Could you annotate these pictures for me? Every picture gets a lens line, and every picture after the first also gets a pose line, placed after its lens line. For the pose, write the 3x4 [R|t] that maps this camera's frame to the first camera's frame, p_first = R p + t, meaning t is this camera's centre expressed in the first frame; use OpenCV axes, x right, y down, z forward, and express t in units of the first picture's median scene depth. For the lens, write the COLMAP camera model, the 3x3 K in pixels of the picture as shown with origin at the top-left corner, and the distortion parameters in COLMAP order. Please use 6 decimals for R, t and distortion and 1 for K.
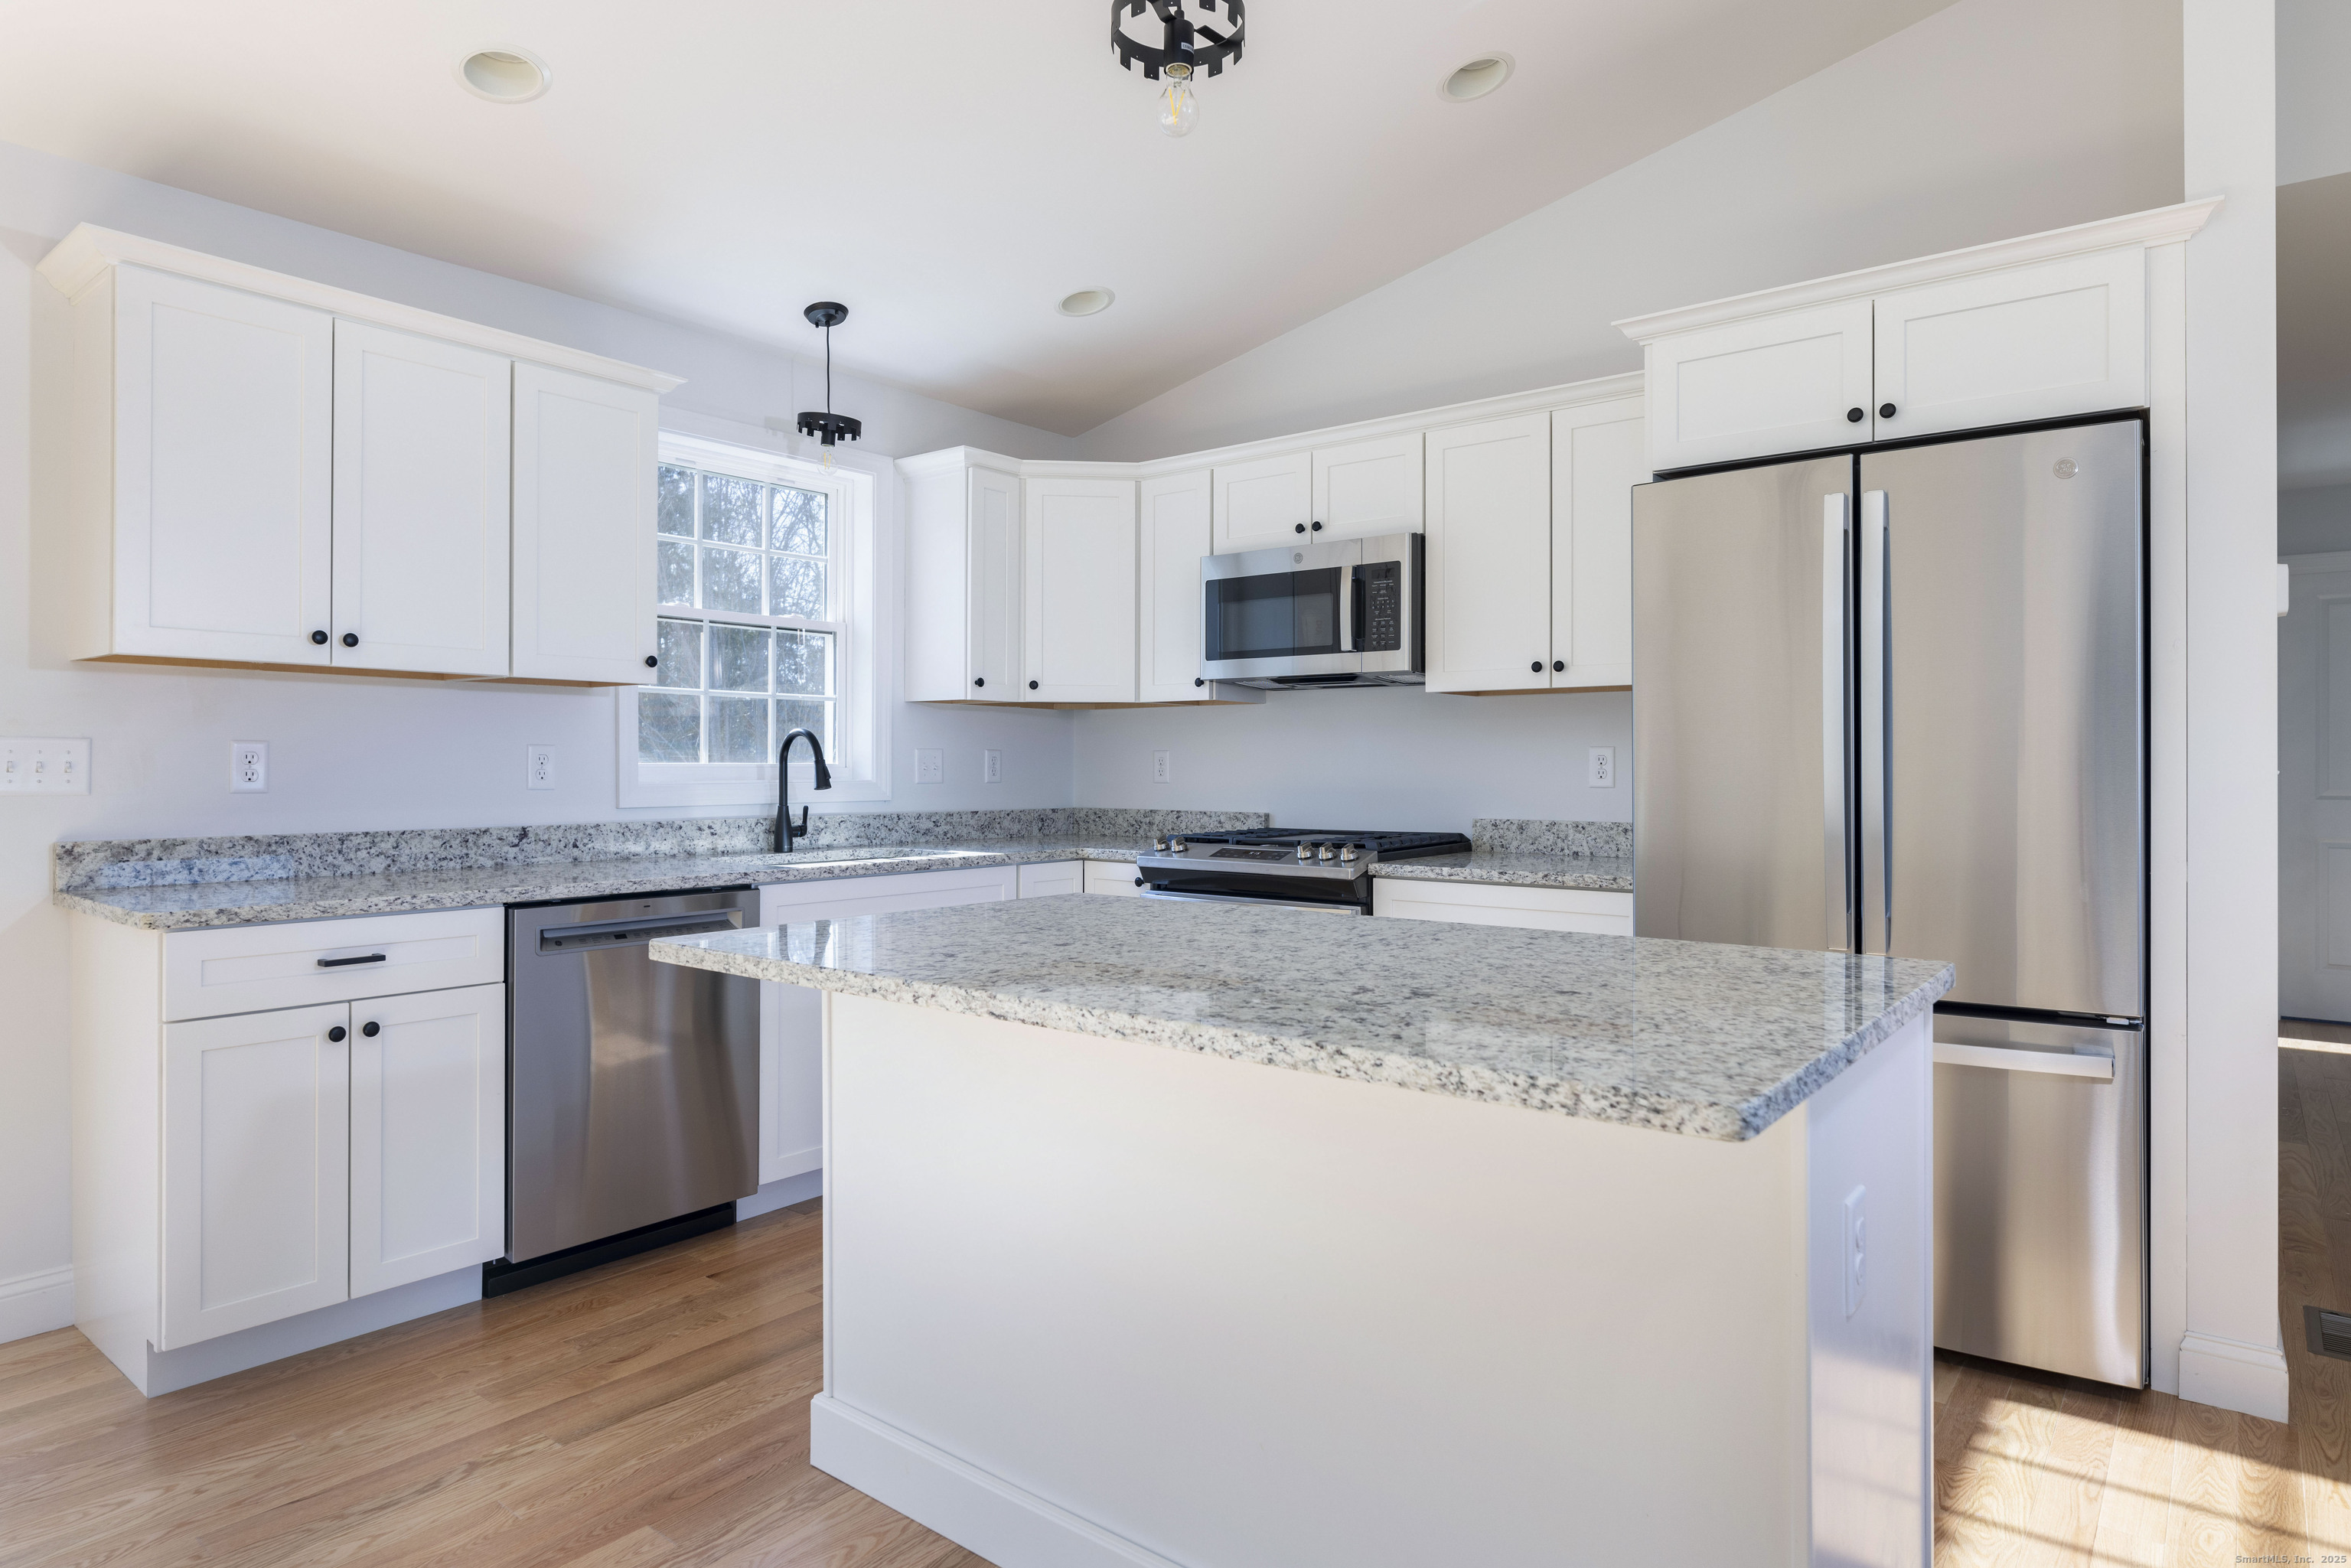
lens RADIAL K [[1332.2, 0, 1169.0], [0, 1332.2, 764.4], [0, 0, 1]] dist [-0.001078, -0.000204]
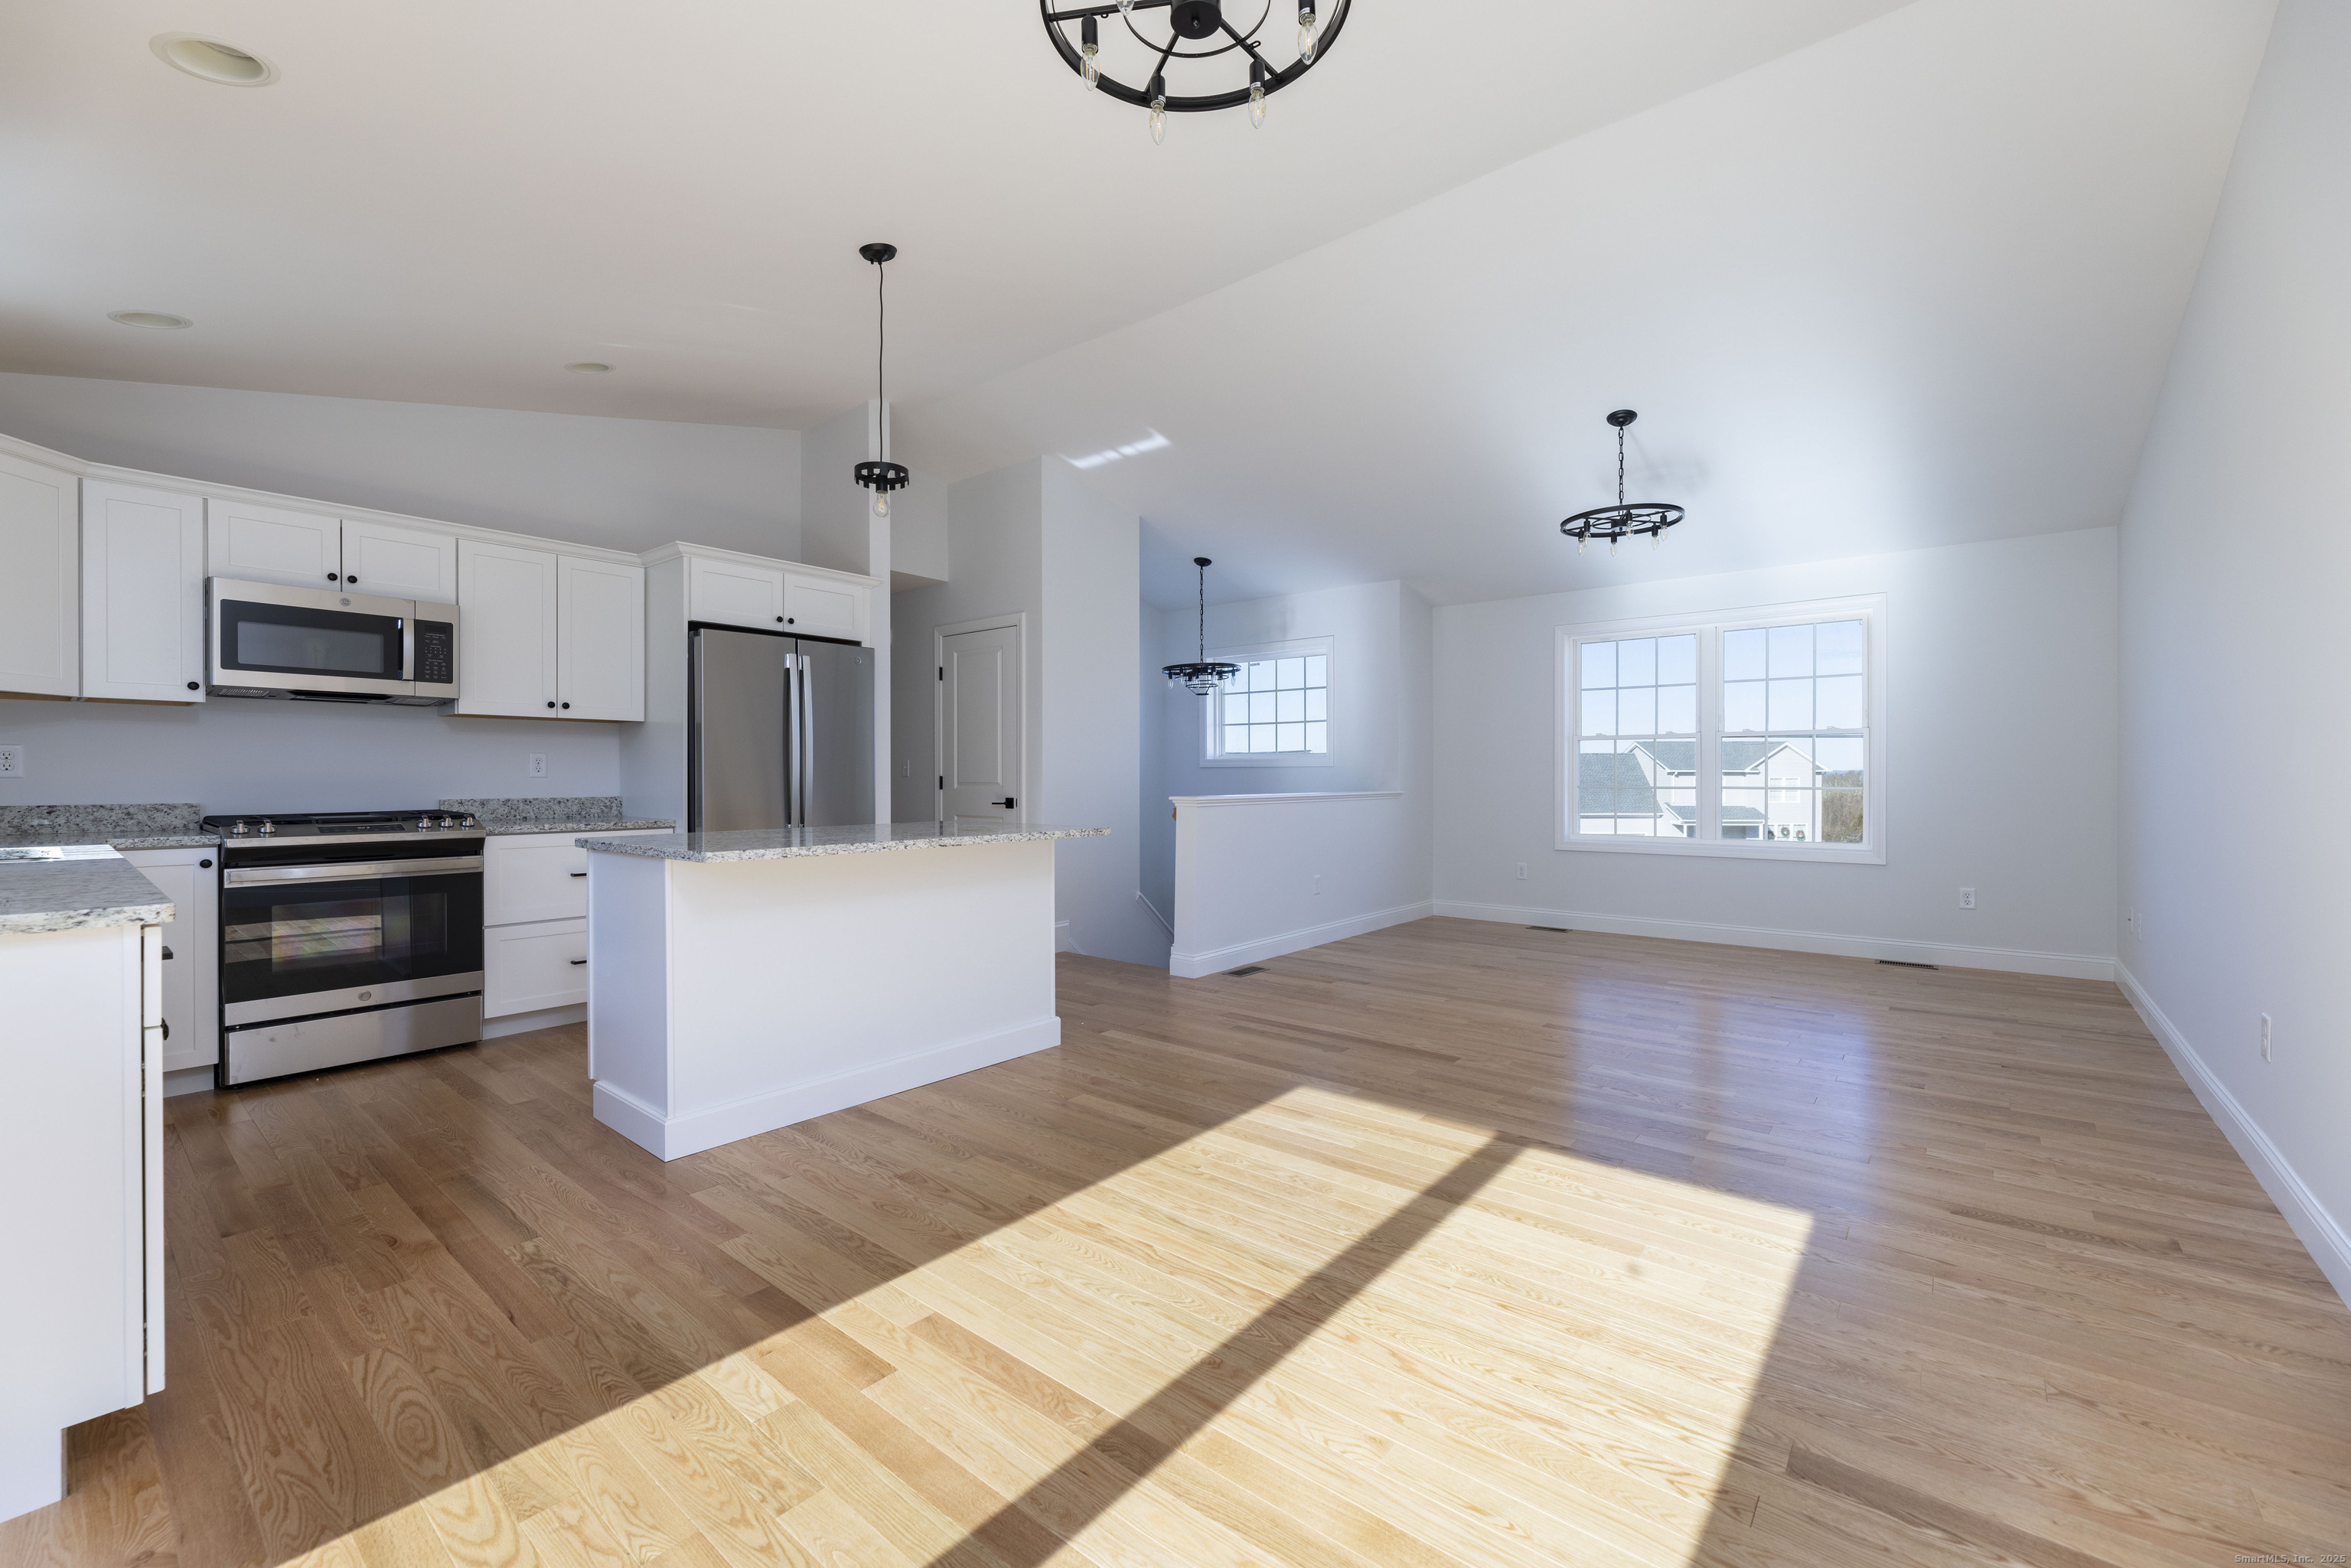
lens RADIAL K [[954.2, 0, 1164.8], [0, 954.2, 781.9], [0, 0, 1]] dist [-0.000091, 0.000102]
pose [[0.018991, -0.006254, 0.999800, -0.941699], [-0.000452, 0.999980, 0.006263, 0.016611], [-0.999820, -0.000571, 0.018987, 0.209779]]
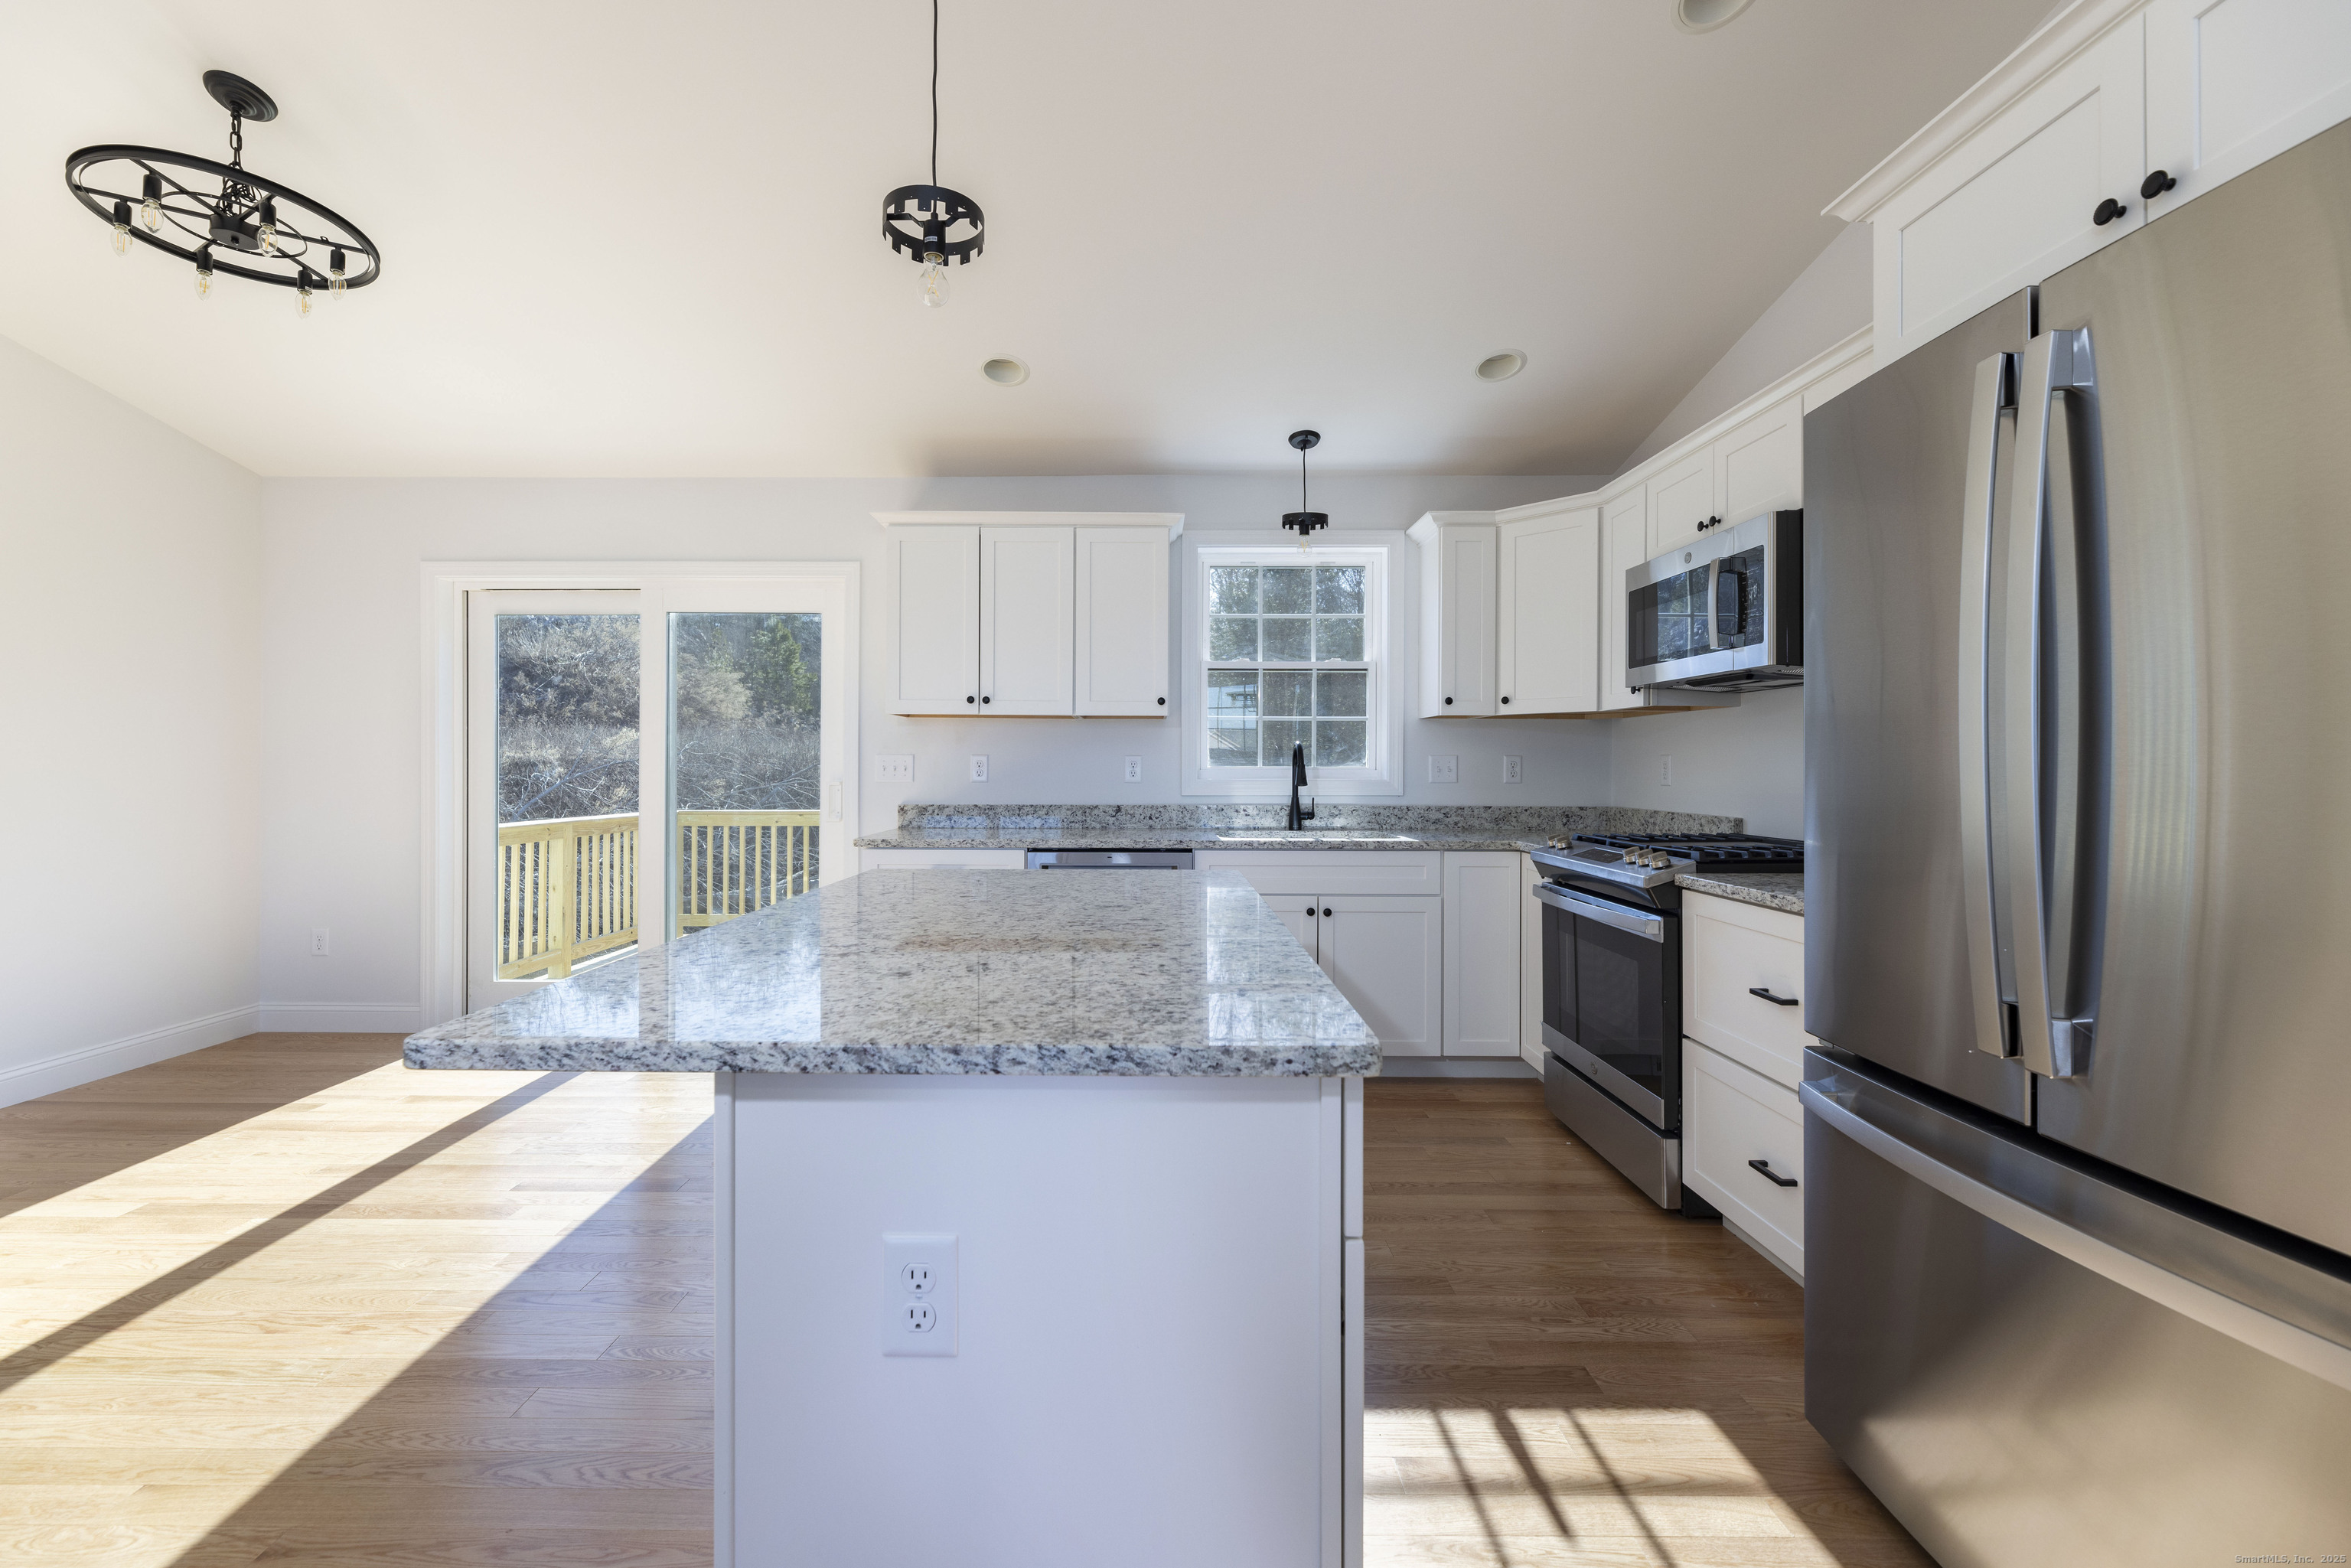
lens RADIAL K [[954.1, 0, 1140.7], [0, 954.1, 768.5], [0, 0, 1]] dist [0.000027, -0.000097]
pose [[0.617456, 0.002527, -0.786601, 0.459552], [-0.000762, 0.999996, 0.002614, -0.001802], [0.786605, -0.001015, 0.617456, 0.288450]]
